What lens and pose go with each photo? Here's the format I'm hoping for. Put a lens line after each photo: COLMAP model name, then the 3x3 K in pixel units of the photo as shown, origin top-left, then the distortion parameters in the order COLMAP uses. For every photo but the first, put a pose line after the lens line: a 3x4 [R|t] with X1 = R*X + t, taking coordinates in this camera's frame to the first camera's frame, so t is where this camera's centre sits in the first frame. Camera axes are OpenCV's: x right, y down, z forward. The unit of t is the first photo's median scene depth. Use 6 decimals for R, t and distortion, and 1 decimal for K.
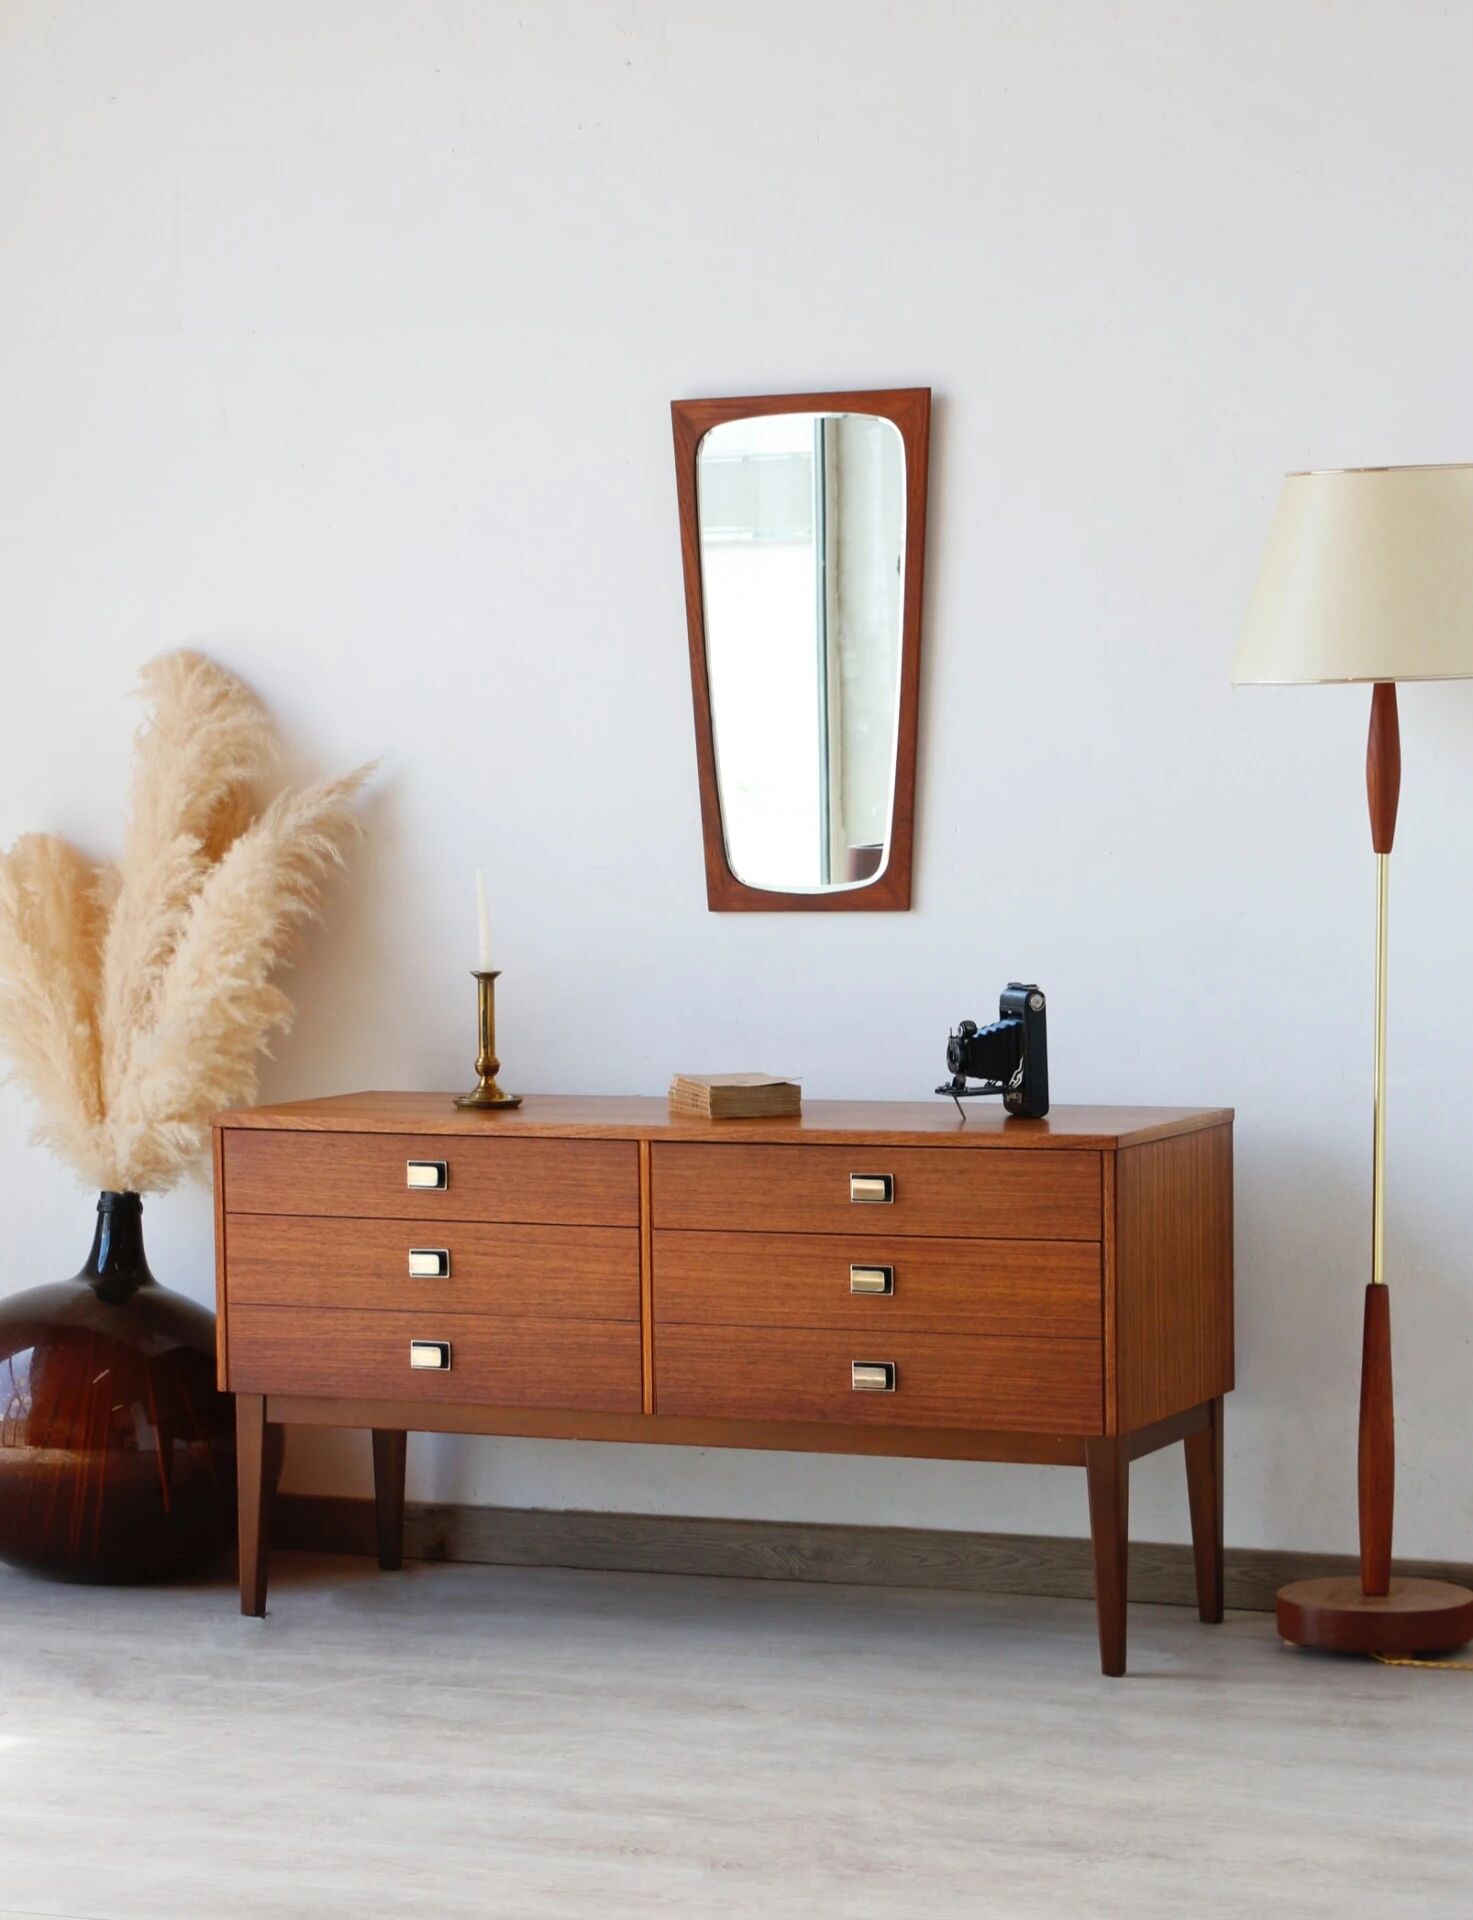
lens RADIAL K [[5496.4, 0, 732.1], [0, 5496.4, 1123.7], [0, 0, 1]] dist [0.256279, 0.306186]
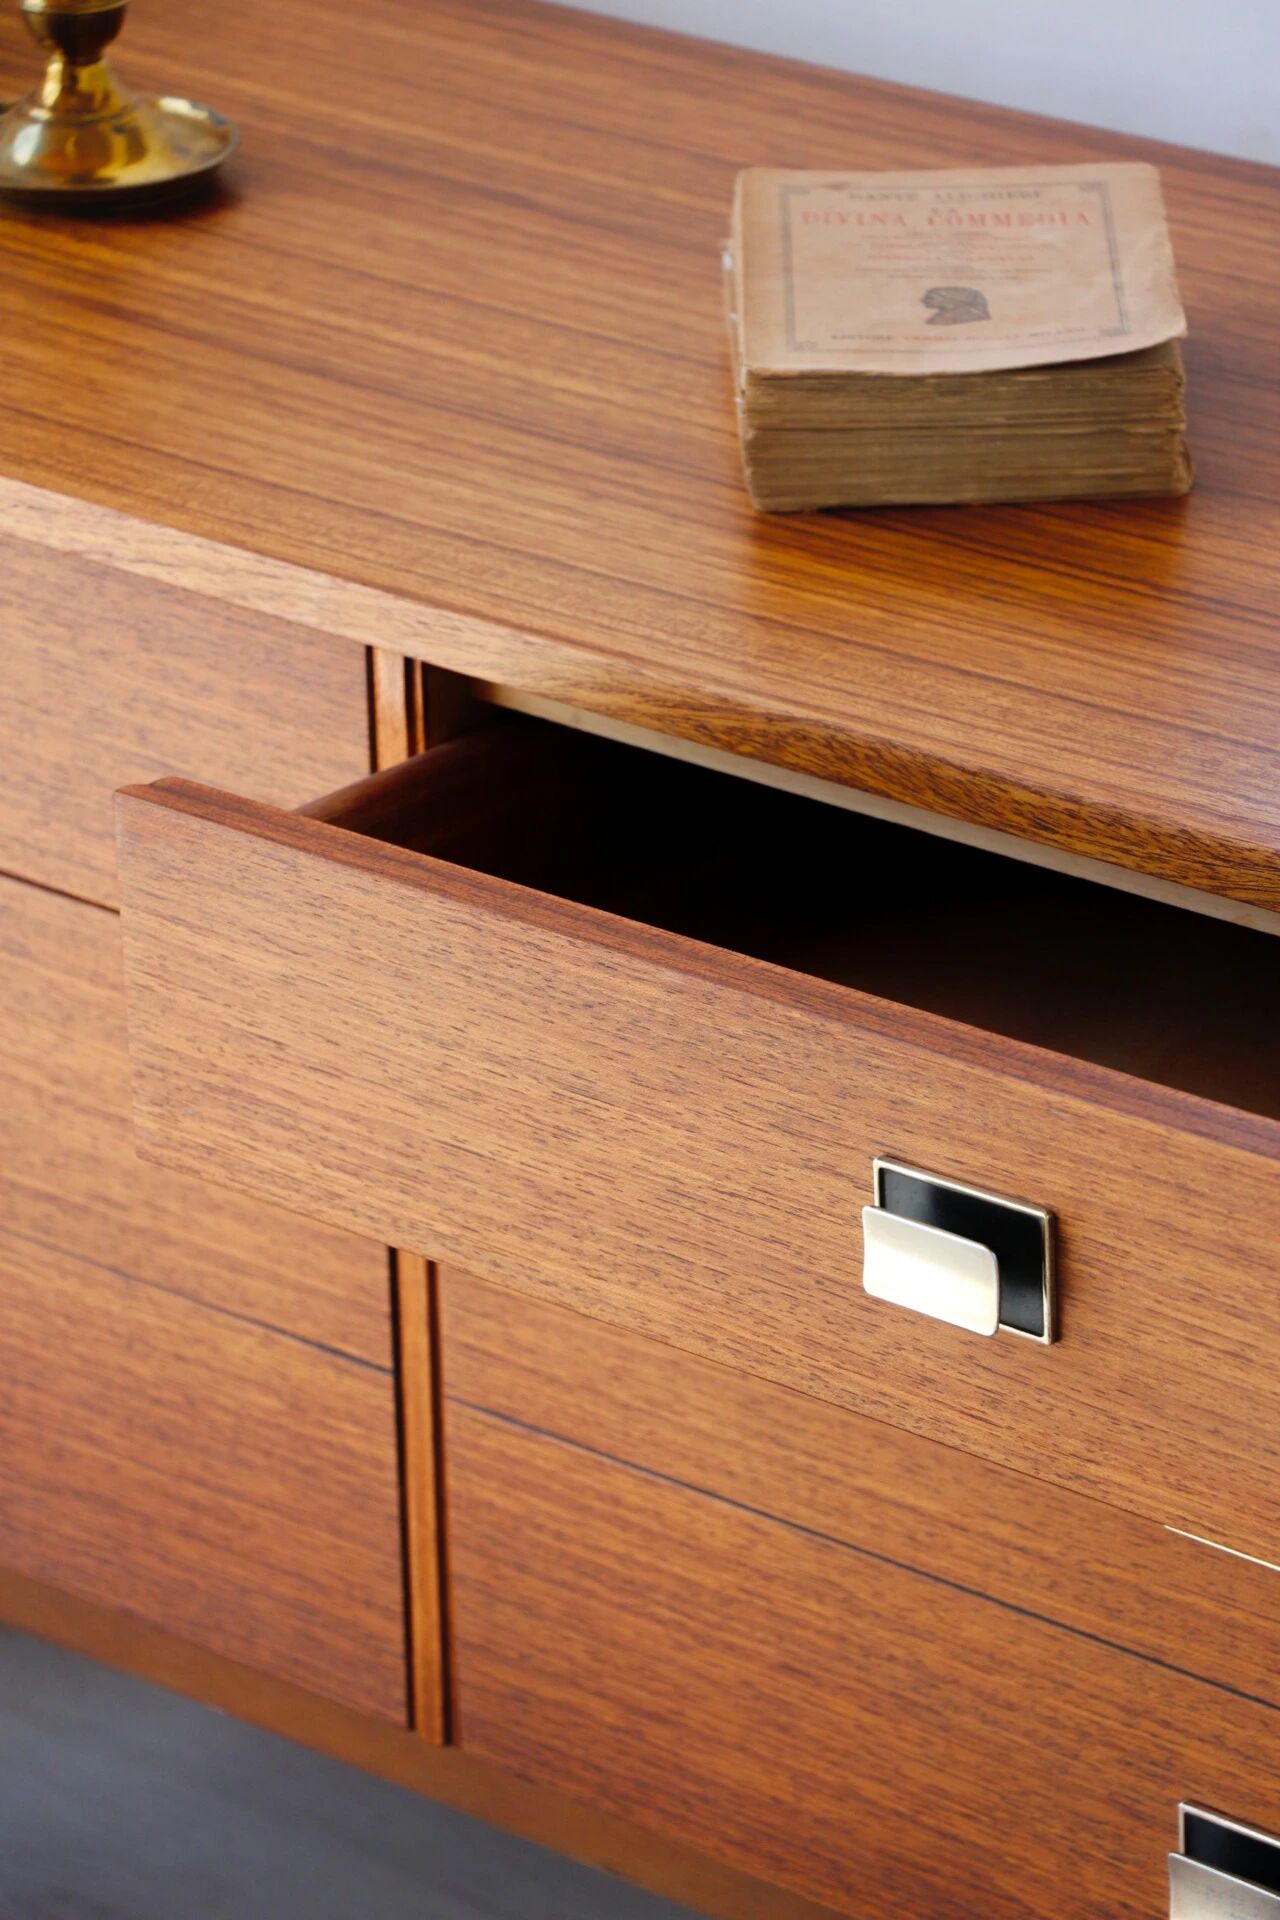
lens RADIAL K [[8223.4, 0, 643.9], [0, 8223.4, 959.7], [0, 0, 1]] dist [0.984836, 4.234964]
pose [[0.954494, 0.105372, -0.278995, 0.088008], [-0.009554, 0.945824, 0.324539, -0.092936], [0.298078, -0.307105, 0.903790, 0.688689]]
